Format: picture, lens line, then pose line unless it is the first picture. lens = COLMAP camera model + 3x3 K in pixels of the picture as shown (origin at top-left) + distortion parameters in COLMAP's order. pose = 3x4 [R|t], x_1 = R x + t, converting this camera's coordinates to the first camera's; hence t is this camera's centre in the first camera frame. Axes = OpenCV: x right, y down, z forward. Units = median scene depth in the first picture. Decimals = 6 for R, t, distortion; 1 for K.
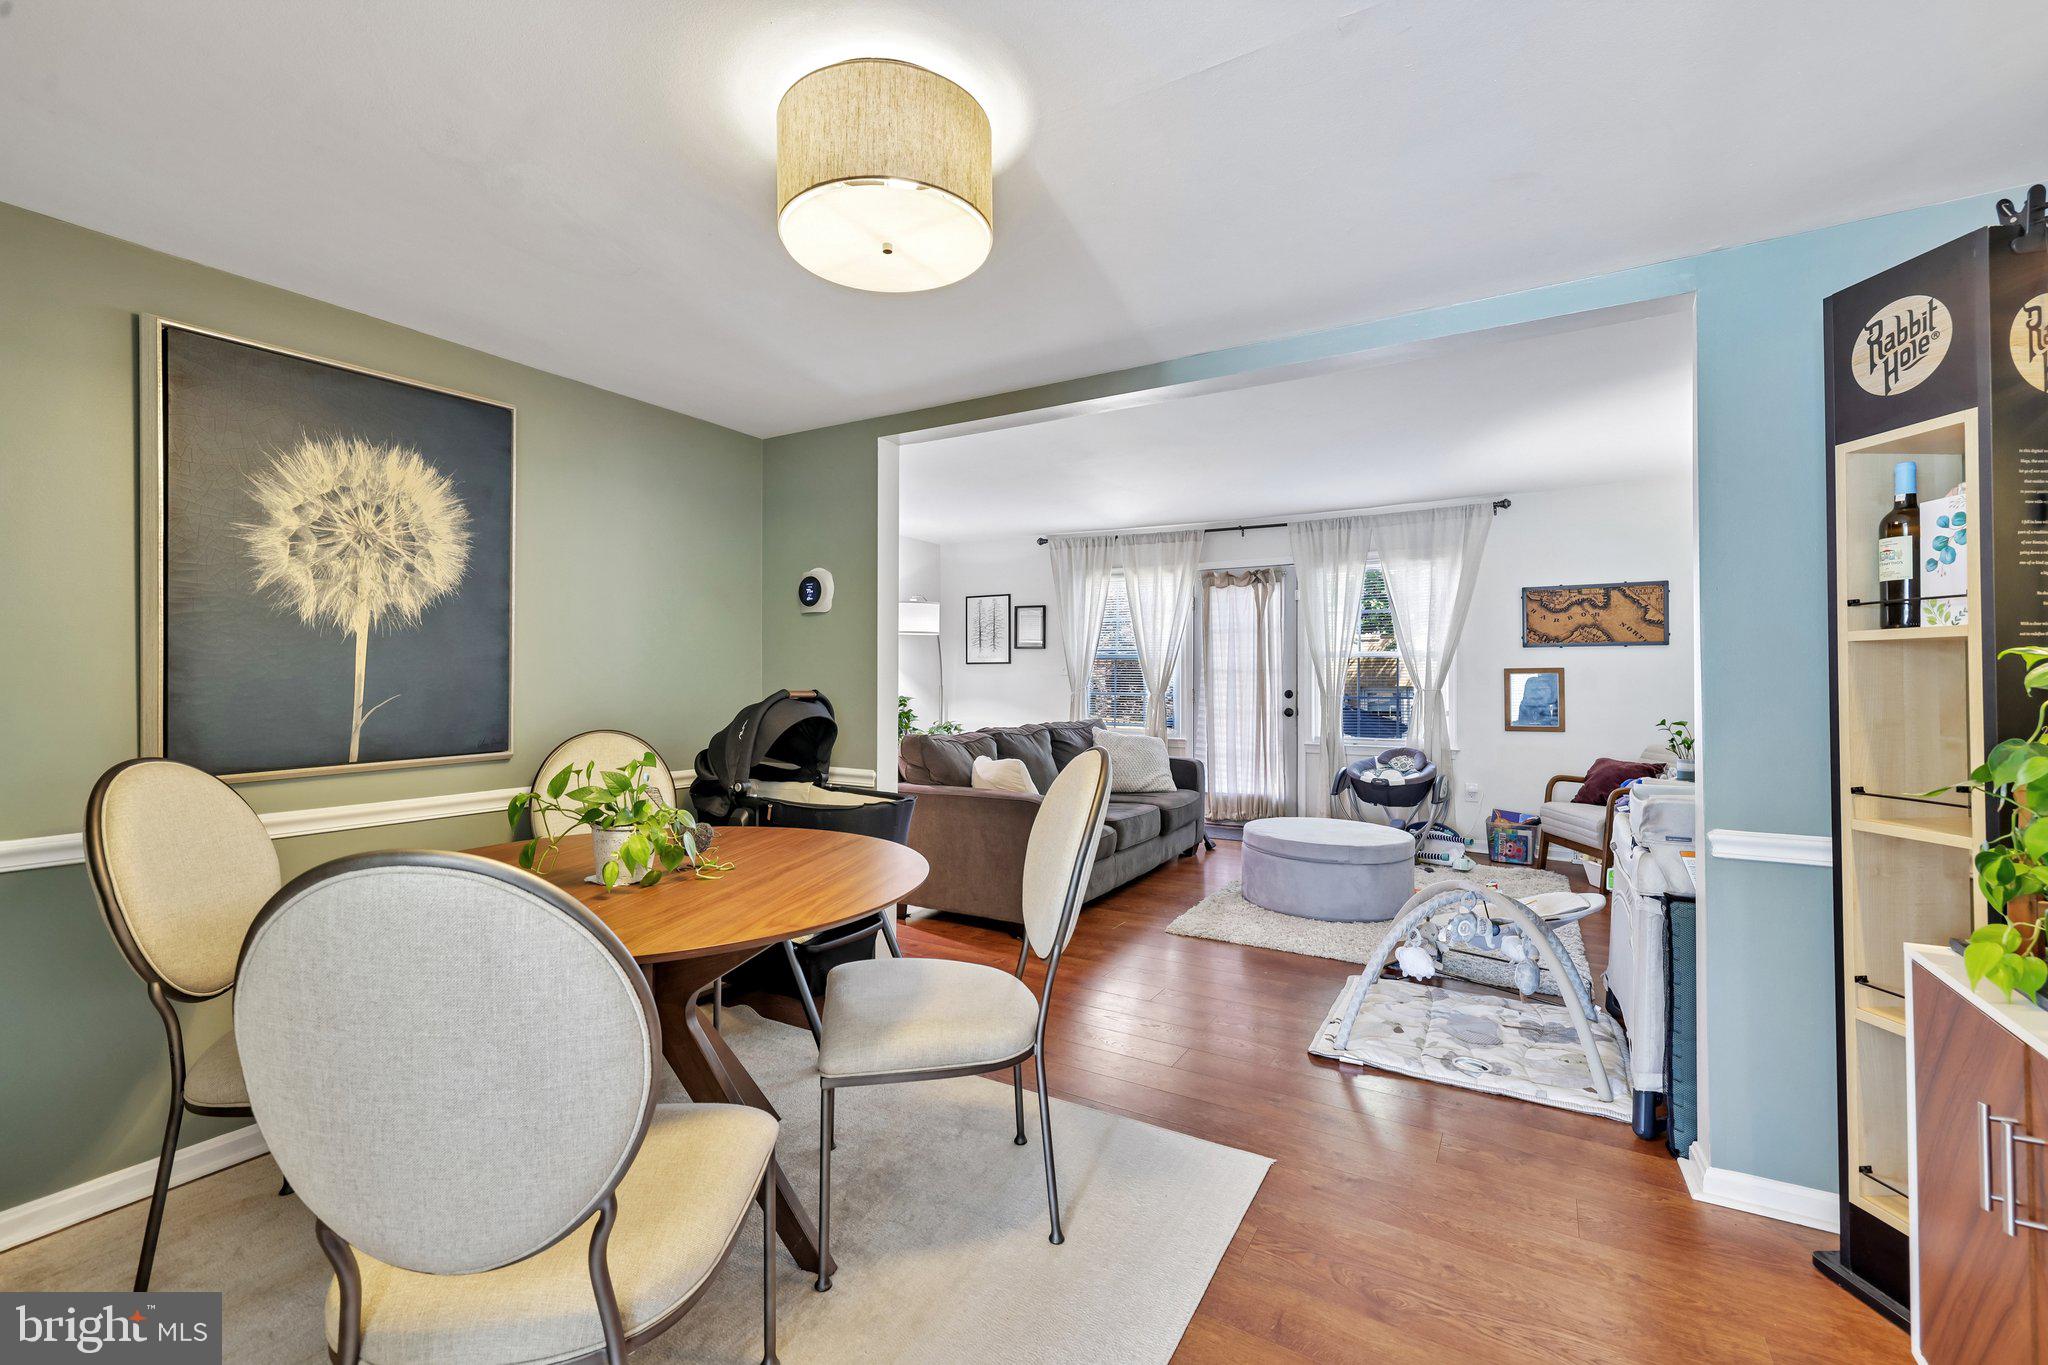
lens RADIAL K [[877.2, 0, 1019.7], [0, 877.2, 680.0], [0, 0, 1]] dist [-0.003410, 0.000563]
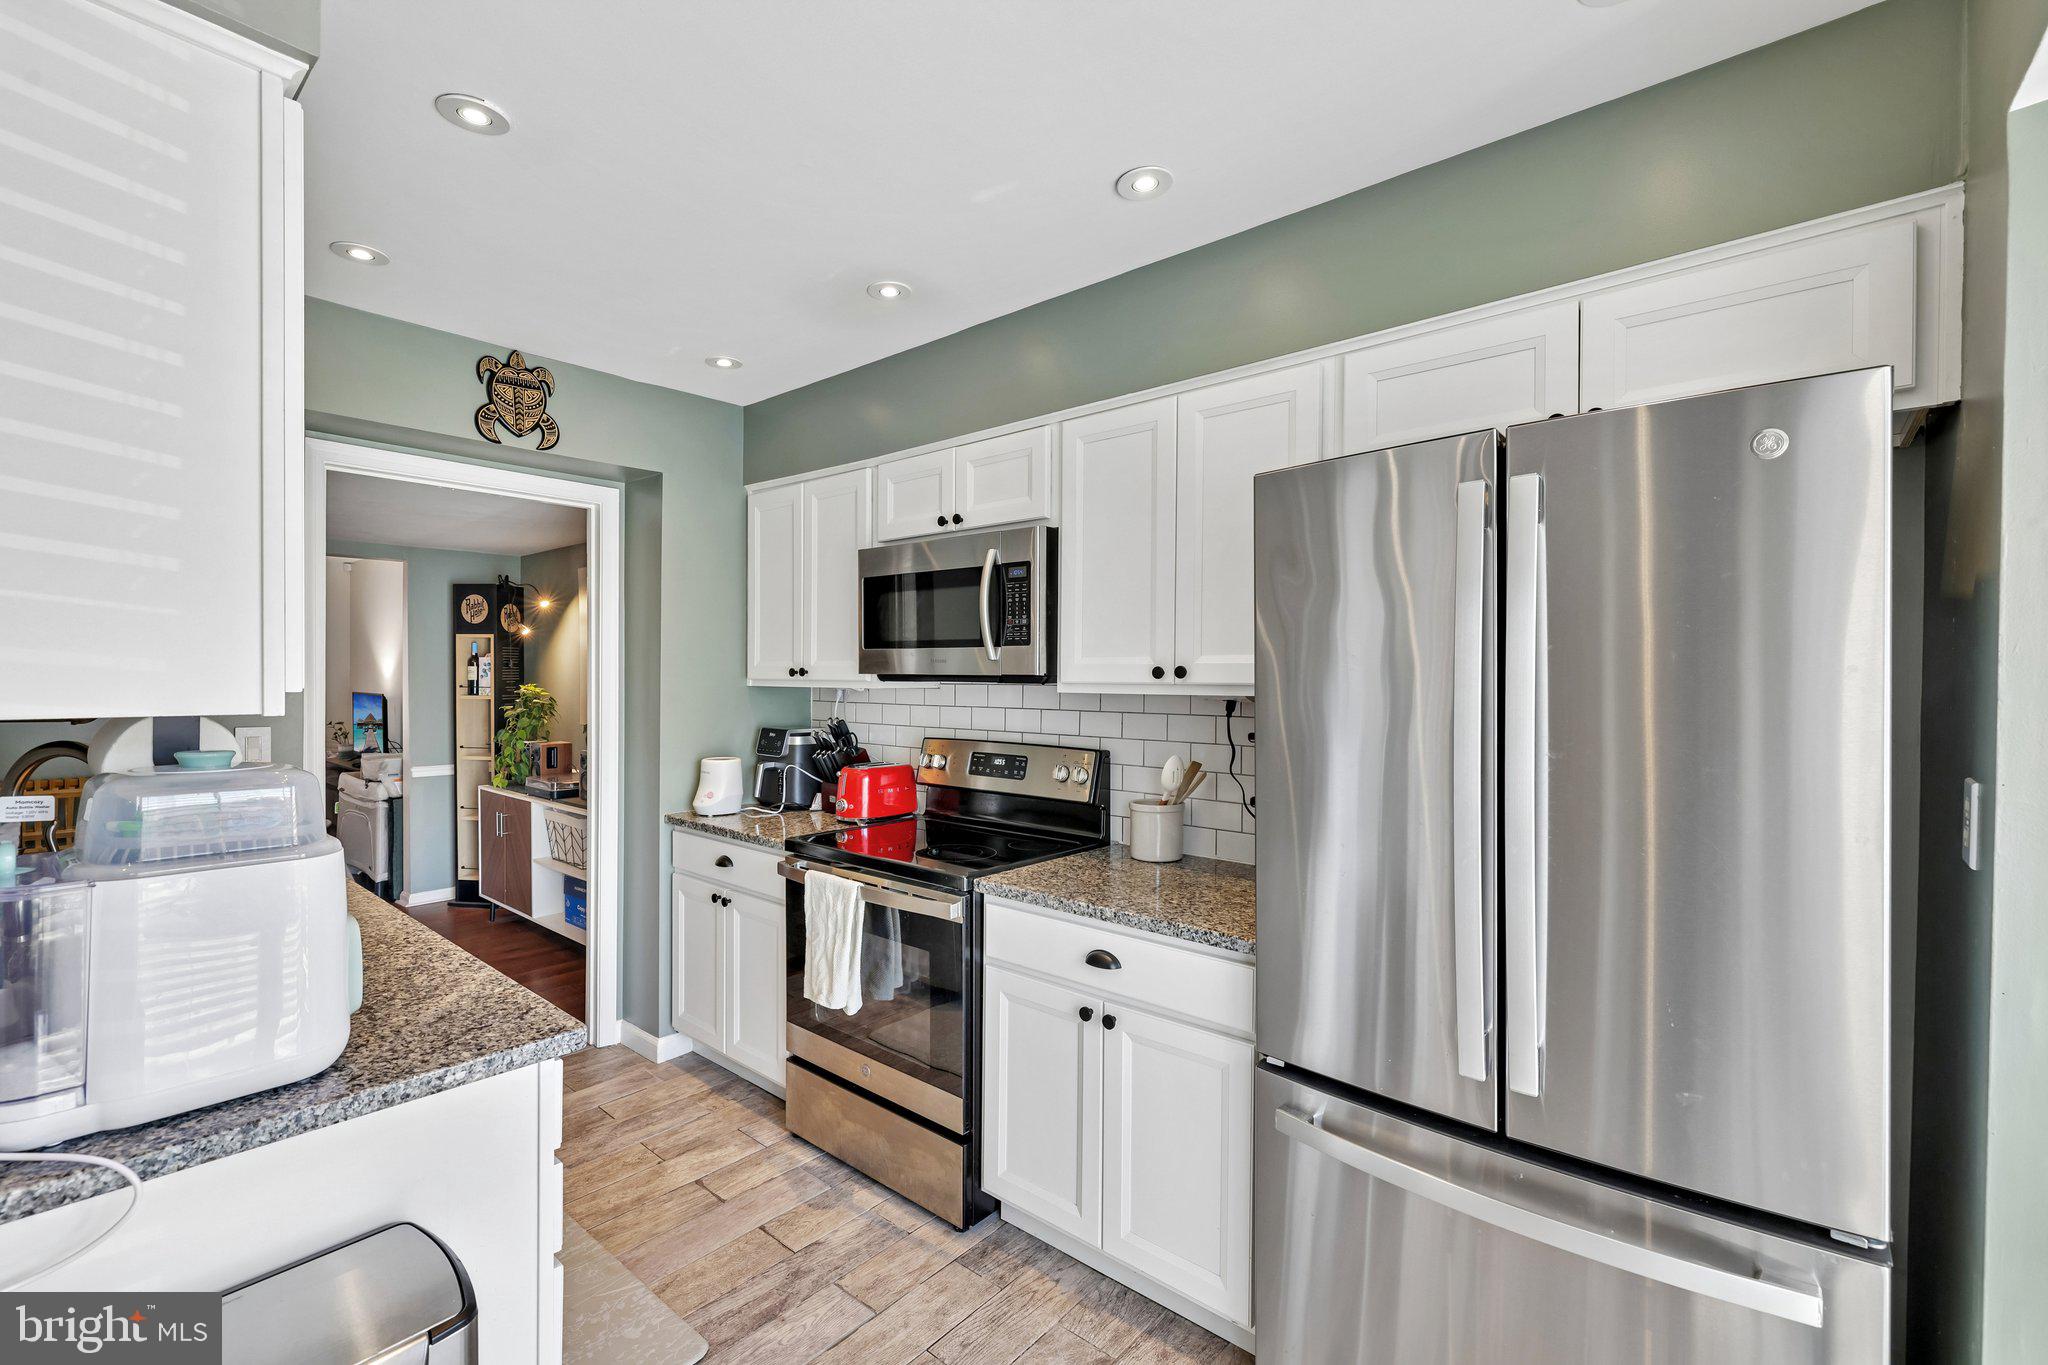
lens RADIAL K [[877.2, 0, 1023.9], [0, 877.2, 687.0], [0, 0, 1]] dist [-0.003410, 0.000563]
pose [[0.185899, -0.013697, 0.982473, -1.720217], [-0.019983, 0.999643, 0.017717, -0.183855], [-0.982366, -0.022926, 0.185559, -1.530188]]
